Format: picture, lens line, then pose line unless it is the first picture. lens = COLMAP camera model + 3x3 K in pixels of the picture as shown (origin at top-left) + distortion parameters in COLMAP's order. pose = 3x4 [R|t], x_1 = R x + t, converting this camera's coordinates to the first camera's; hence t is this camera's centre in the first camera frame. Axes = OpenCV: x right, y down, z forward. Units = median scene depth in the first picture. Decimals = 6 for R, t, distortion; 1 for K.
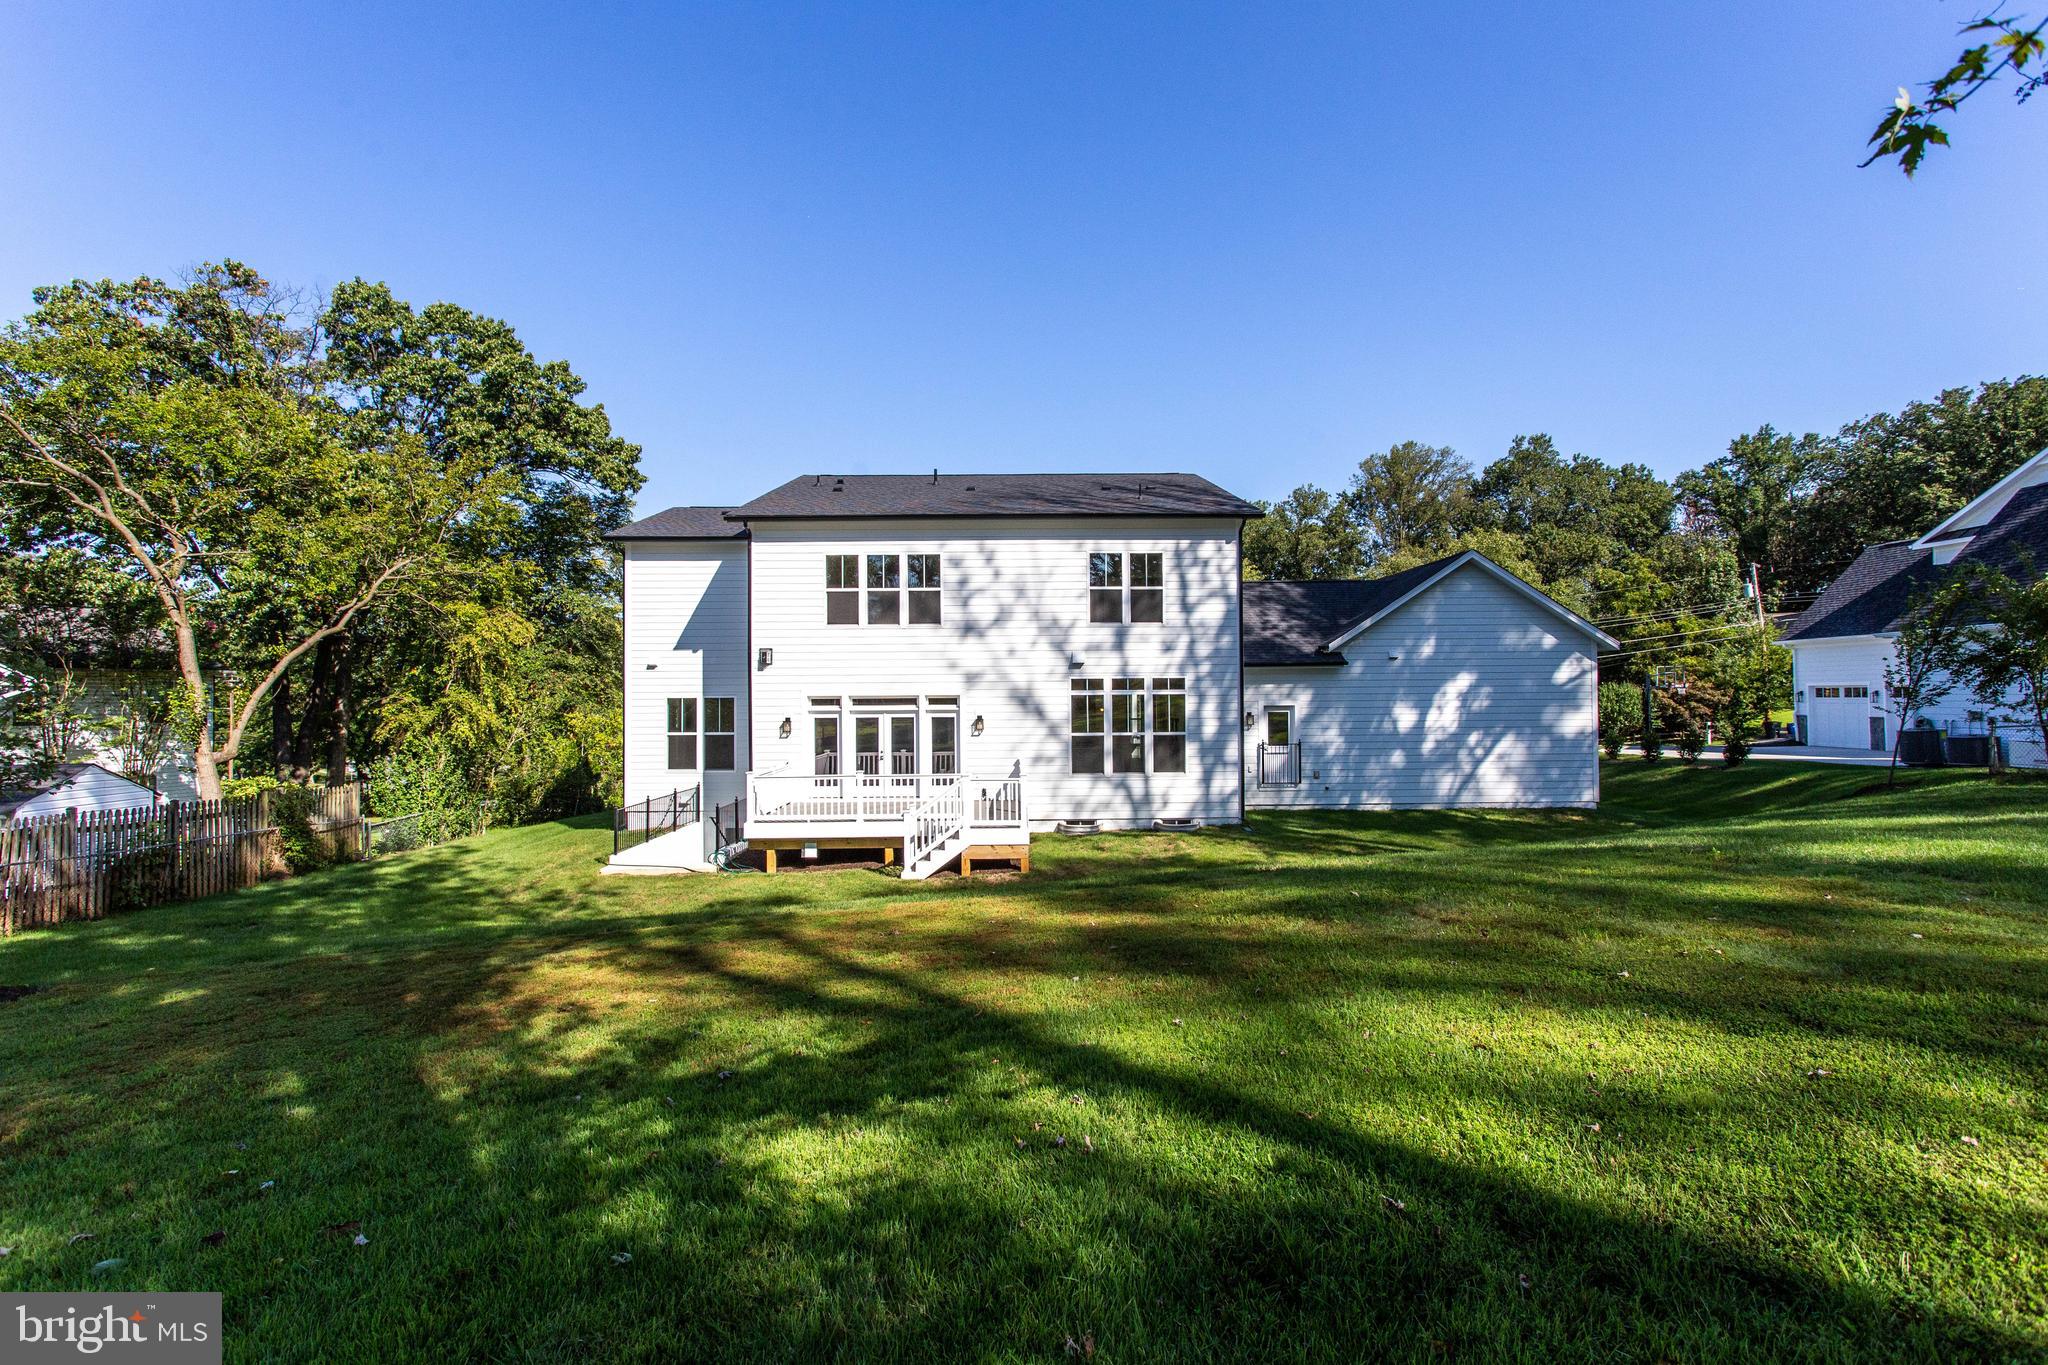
lens RADIAL K [[985.4, 0, 1047.9], [0, 985.4, 692.0], [0, 0, 1]] dist [0.000232, 0.002258]
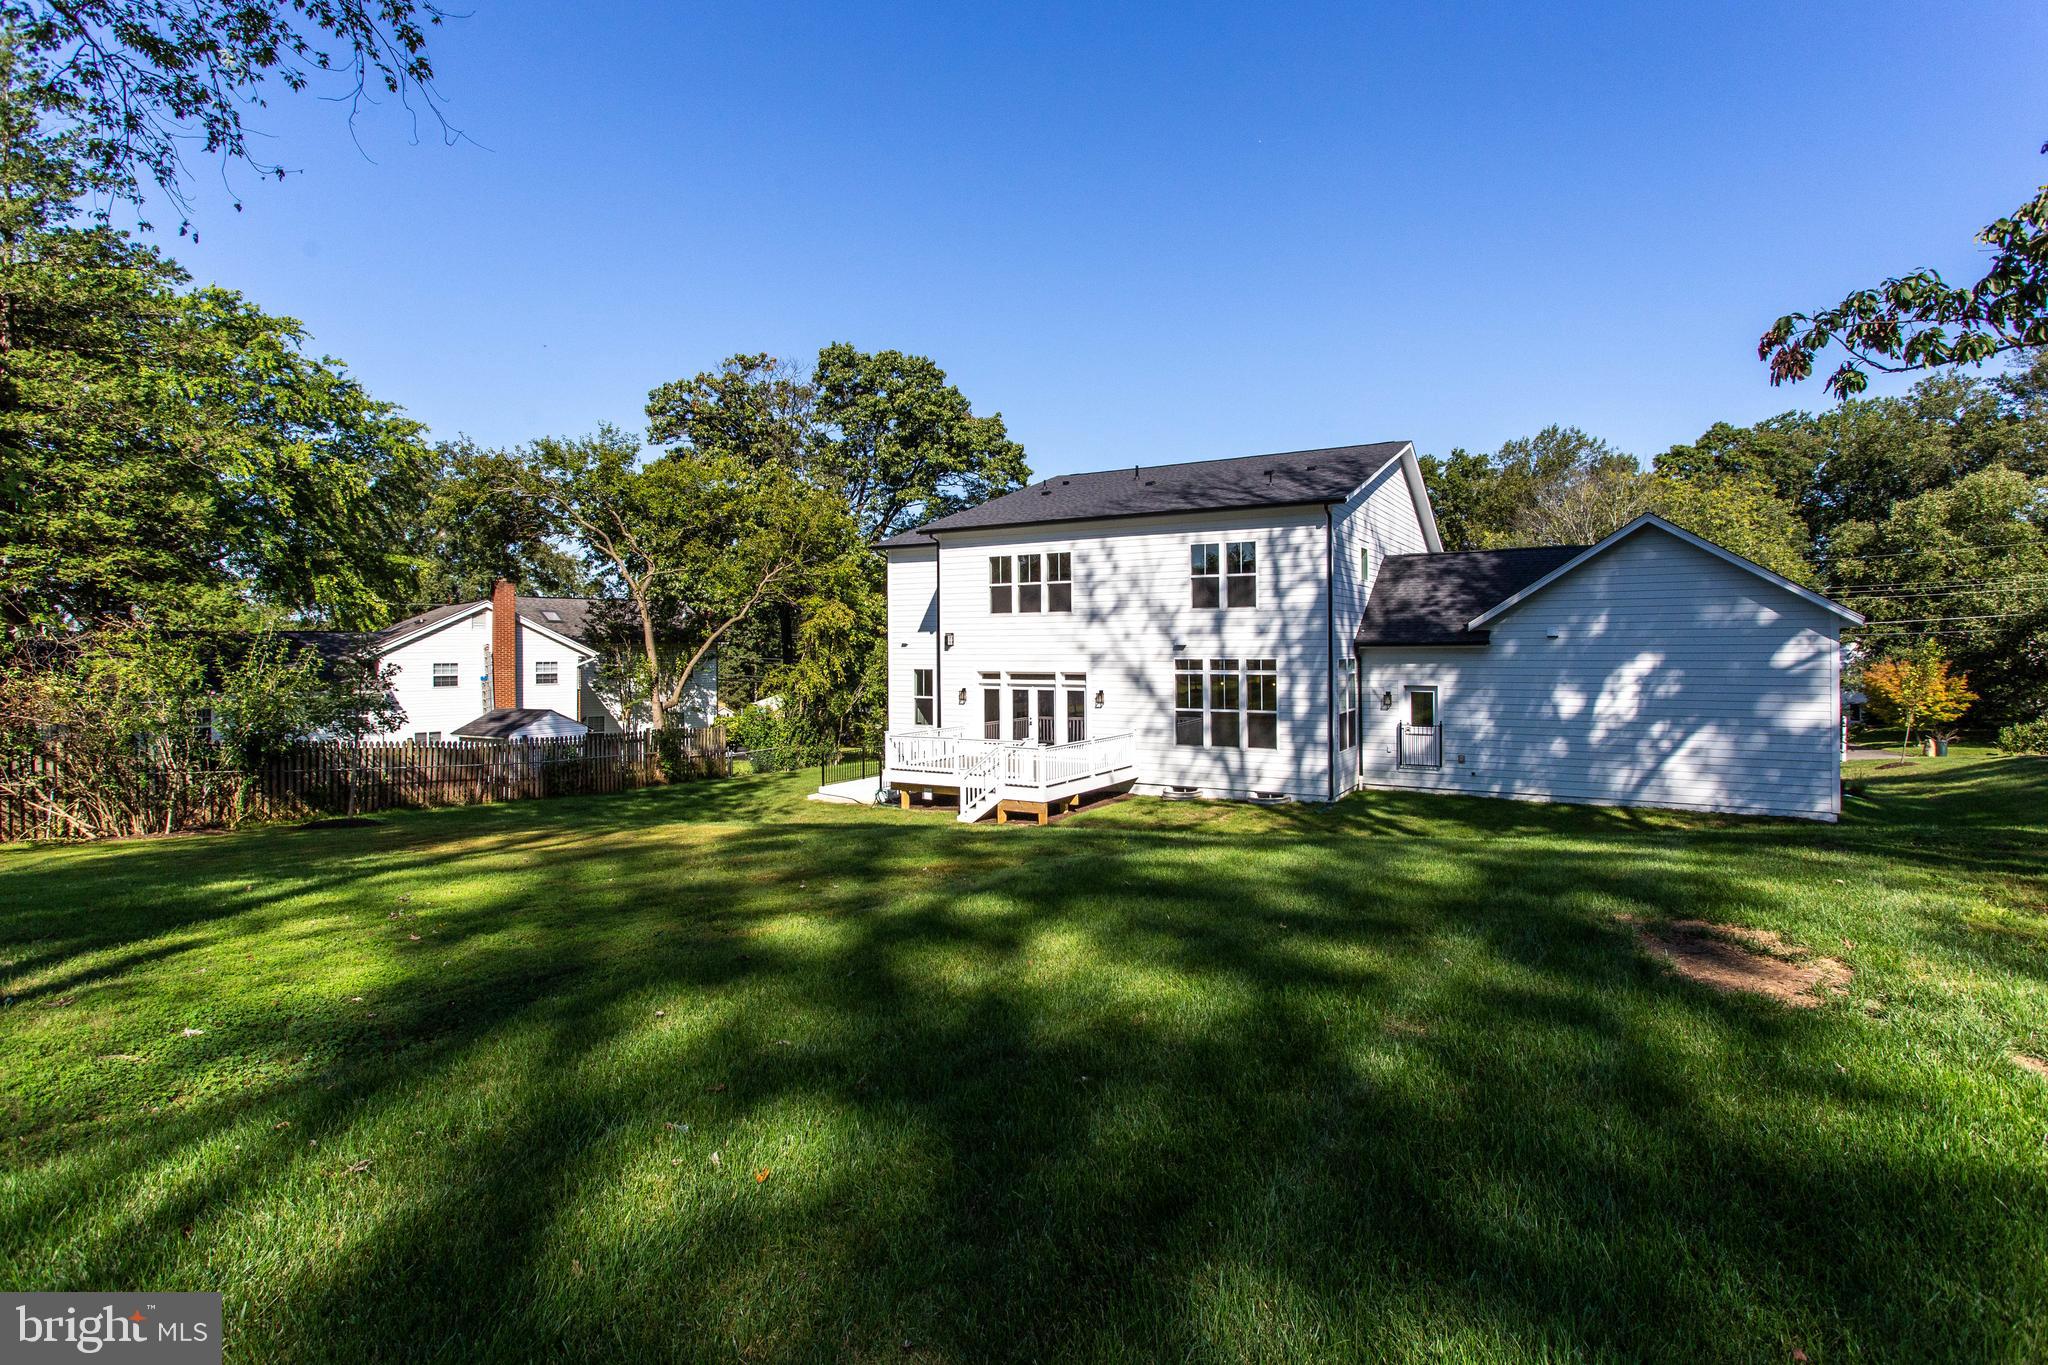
lens RADIAL K [[985.4, 0, 1082.0], [0, 985.4, 676.5], [0, 0, 1]] dist [0.000232, 0.002258]
pose [[0.863313, 0.020652, -0.504246, 0.487103], [0.001777, 0.999032, 0.043960, -0.043010], [0.504666, -0.038847, 0.862440, -0.004576]]
